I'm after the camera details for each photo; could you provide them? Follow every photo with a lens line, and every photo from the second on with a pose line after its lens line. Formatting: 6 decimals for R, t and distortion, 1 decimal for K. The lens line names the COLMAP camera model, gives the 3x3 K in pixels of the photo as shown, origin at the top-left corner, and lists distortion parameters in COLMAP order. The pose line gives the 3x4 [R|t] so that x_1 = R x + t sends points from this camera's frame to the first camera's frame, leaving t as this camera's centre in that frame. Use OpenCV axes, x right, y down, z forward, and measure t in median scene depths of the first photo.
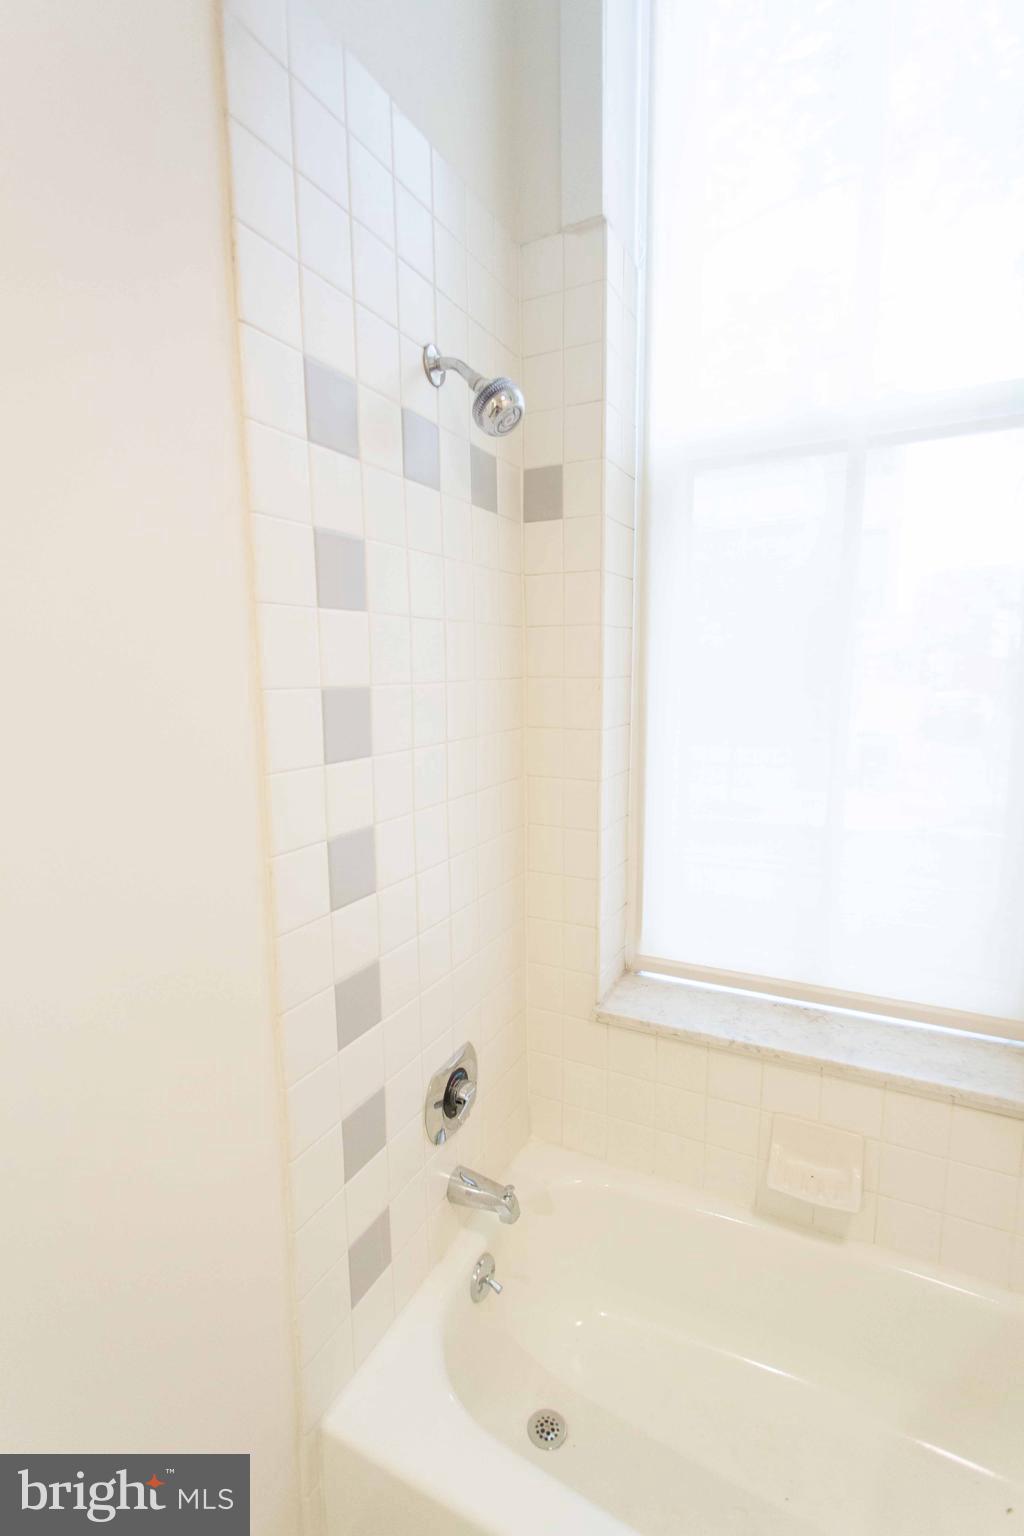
lens RADIAL K [[724.0, 0, 506.3], [0, 724.0, 772.6], [0, 0, 1]] dist [0.001617, 0.001619]
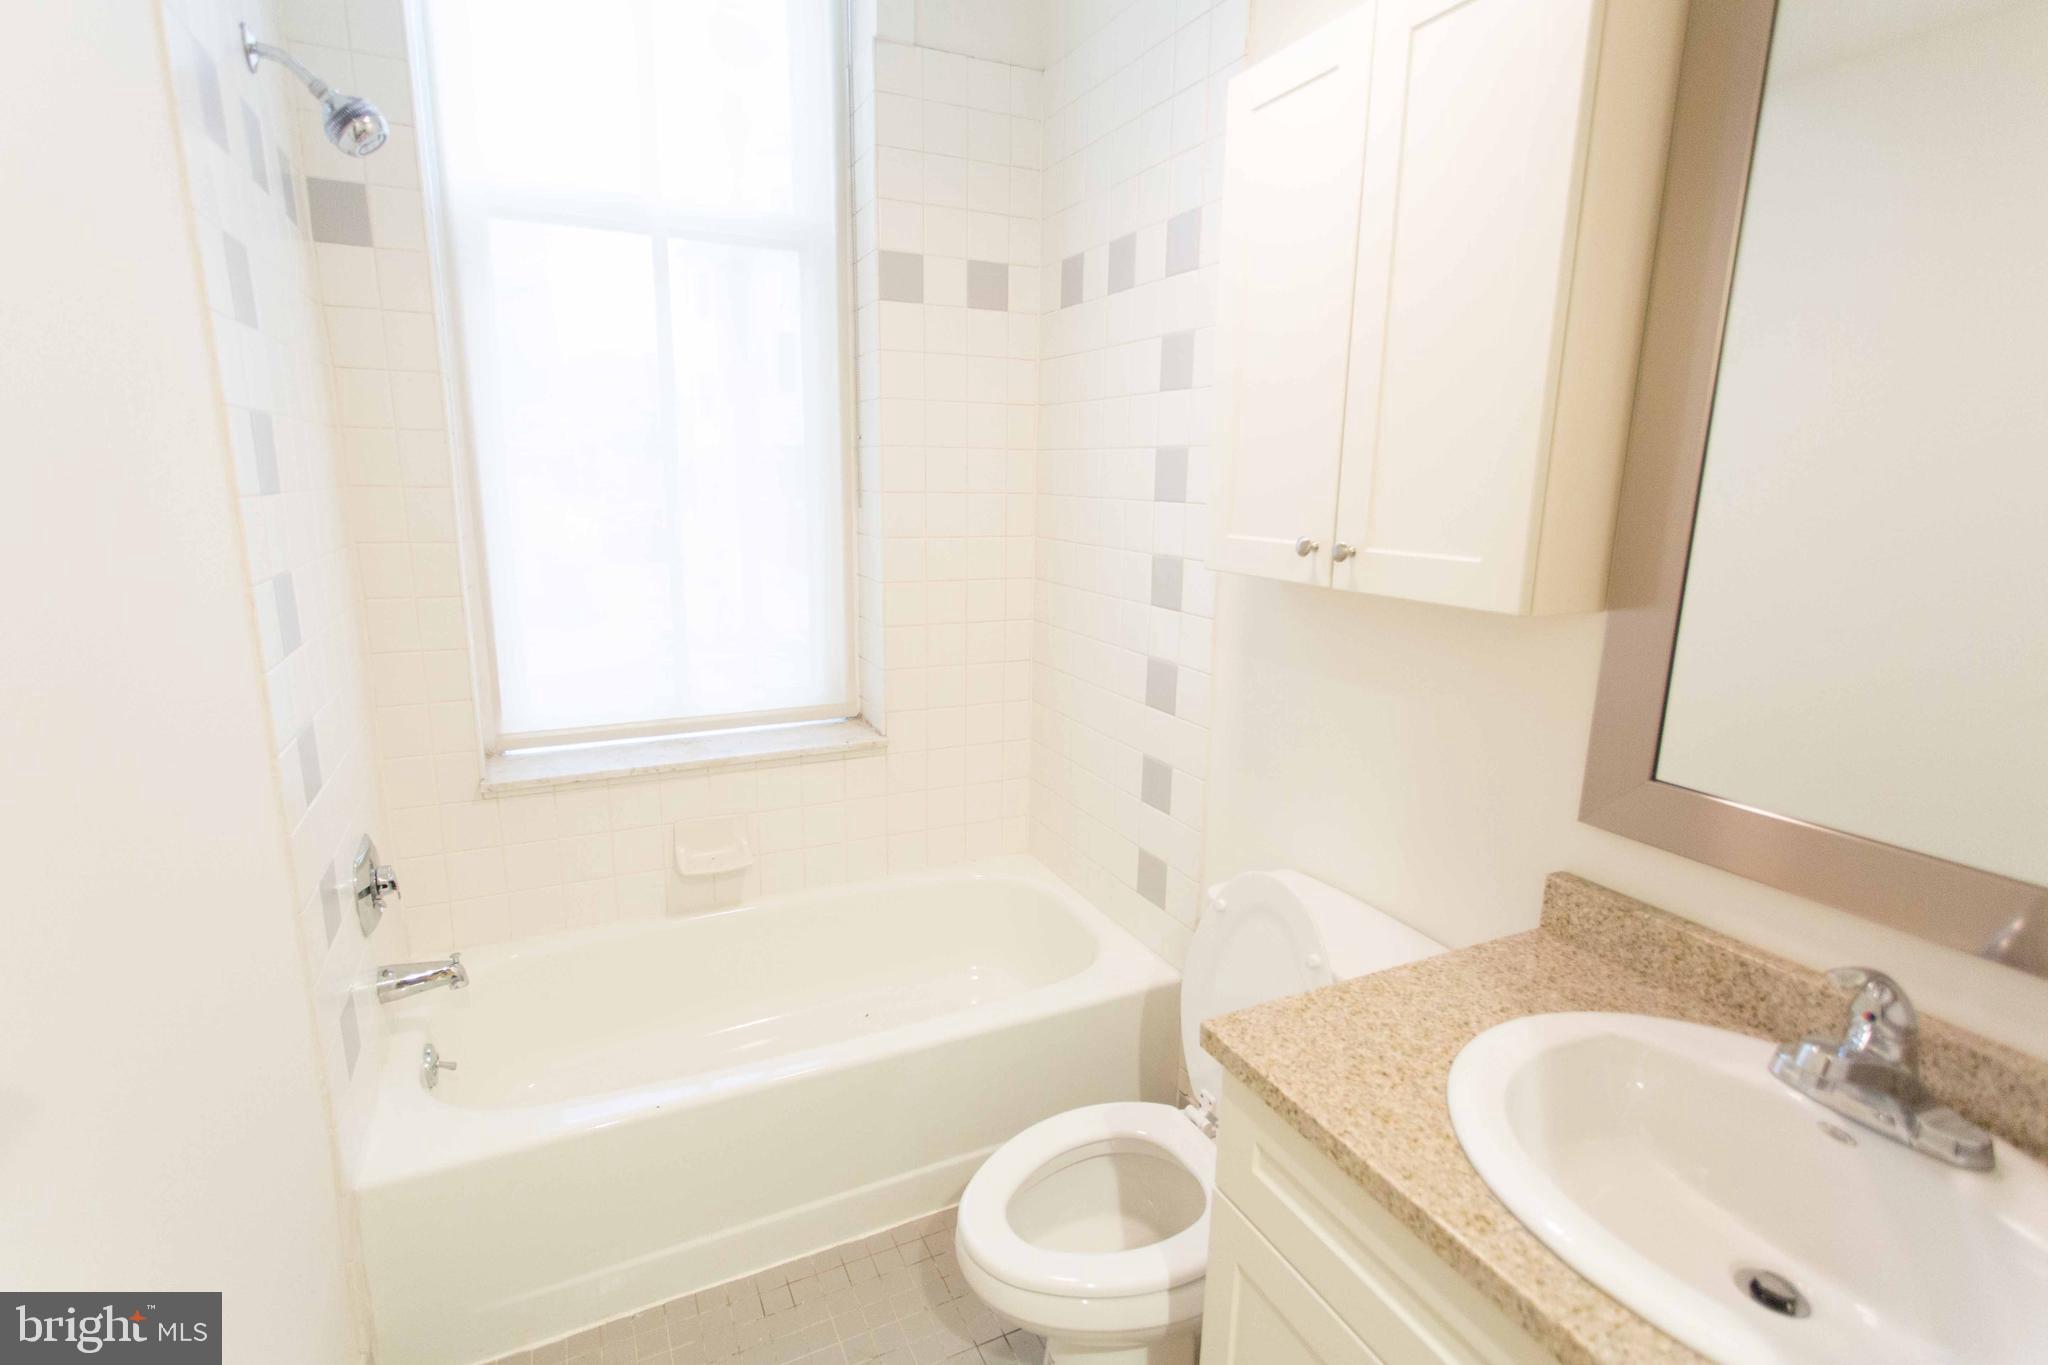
lens RADIAL K [[965.4, 0, 1016.0], [0, 965.4, 685.6], [0, 0, 1]] dist [0.001617, 0.001619]
pose [[0.607708, -0.158790, 0.778124, -0.470415], [0.096352, 0.987311, 0.126229, 0.118040], [-0.788294, -0.001736, 0.615296, -0.378150]]
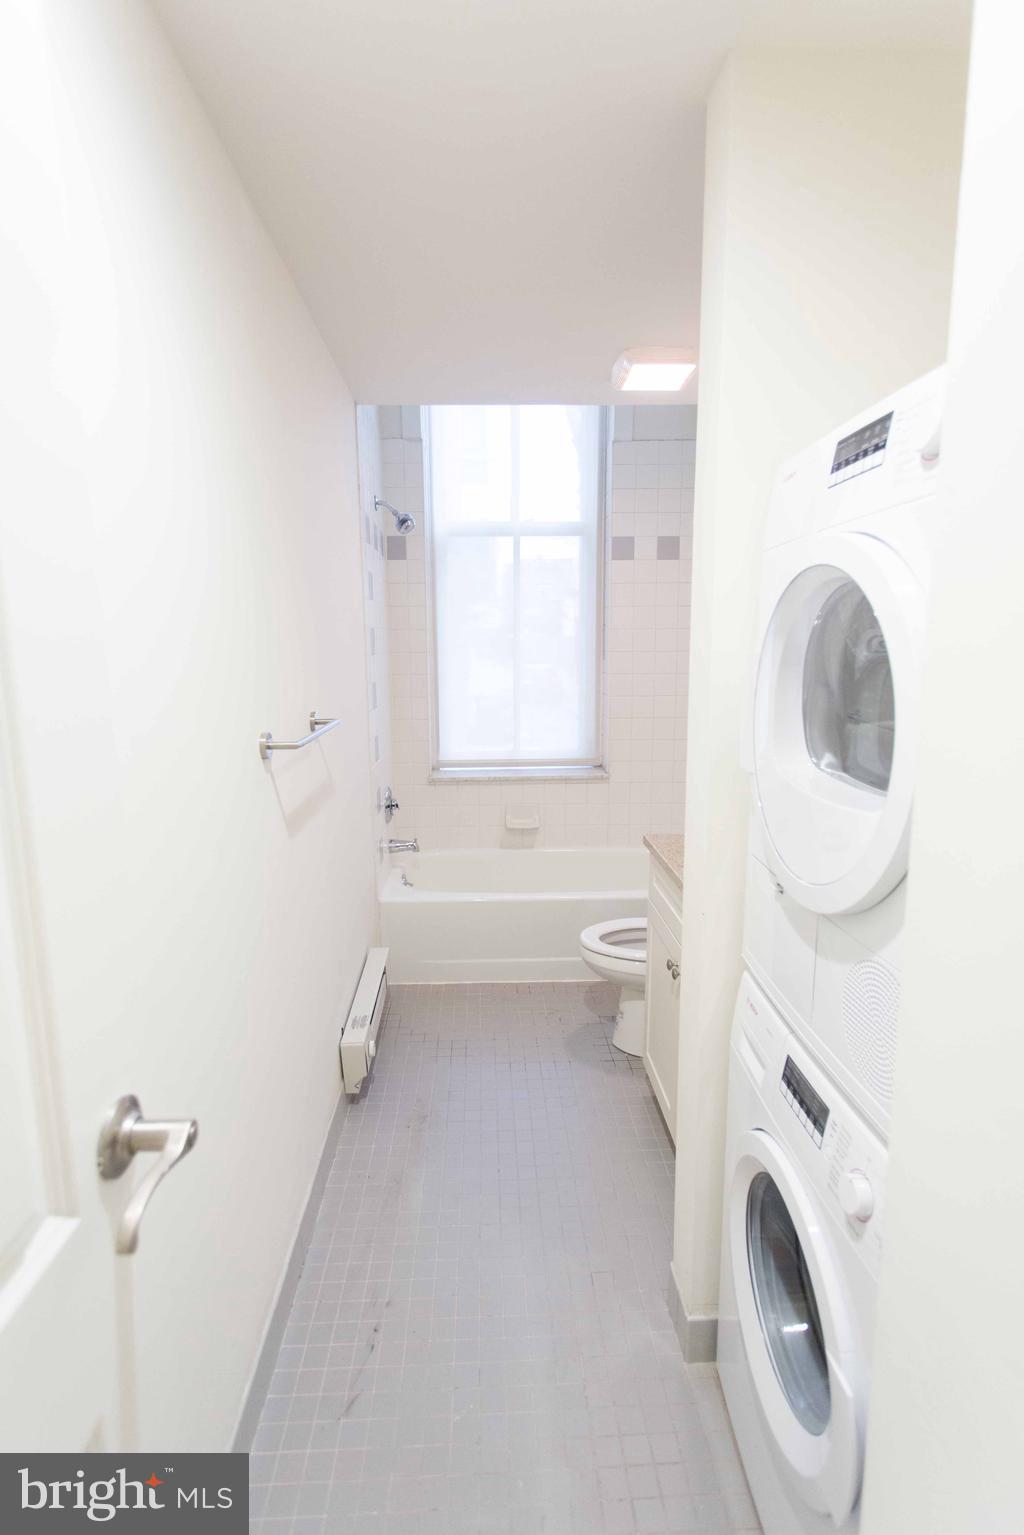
lens RADIAL K [[723.5, 0, 506.3], [0, 723.5, 772.1], [0, 0, 1]] dist [0.001617, 0.001619]
pose [[0.875513, -0.093383, 0.474084, -0.821879], [0.074902, 0.995516, 0.057767, 0.221436], [-0.477353, -0.015066, 0.878582, -1.217680]]
